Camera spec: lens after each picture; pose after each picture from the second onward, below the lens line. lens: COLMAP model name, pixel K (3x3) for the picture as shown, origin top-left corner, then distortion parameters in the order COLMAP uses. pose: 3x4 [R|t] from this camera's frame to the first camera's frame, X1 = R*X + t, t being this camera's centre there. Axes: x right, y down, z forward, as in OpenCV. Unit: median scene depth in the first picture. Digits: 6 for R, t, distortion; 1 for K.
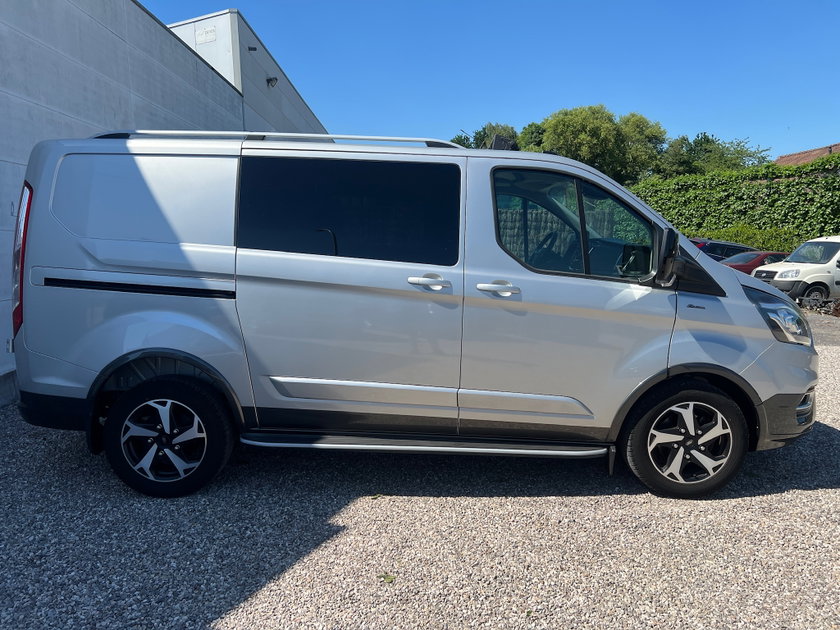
lens RADIAL K [[628.6, 0, 436.8], [0, 628.6, 321.1], [0, 0, 1]] dist [0.033605, -0.030680]
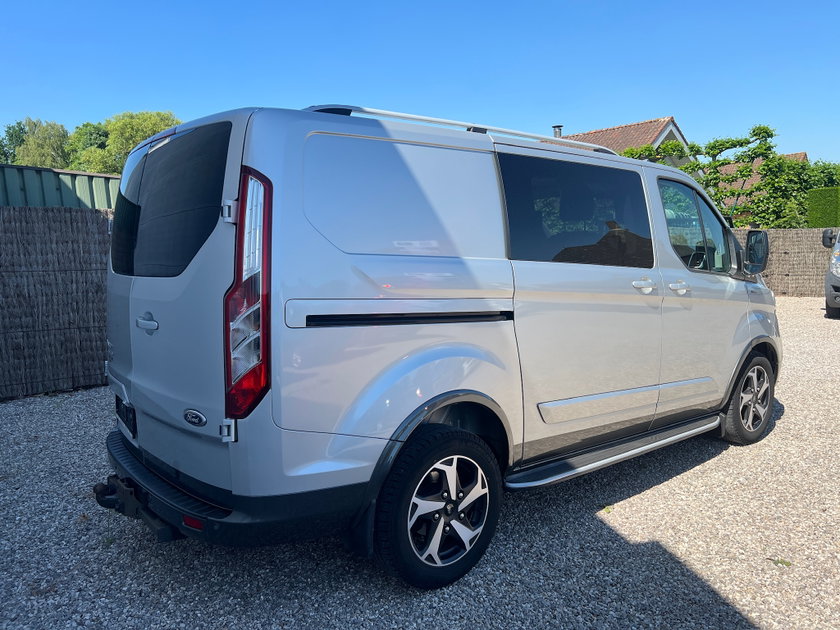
lens RADIAL K [[628.6, 0, 423.7], [0, 628.6, 314.4], [0, 0, 1]] dist [0.033605, -0.030680]
pose [[0.789640, -0.089206, 0.607051, -0.908570], [0.105993, 0.994333, 0.008244, -0.060679], [-0.604346, 0.057833, 0.794620, 0.390630]]
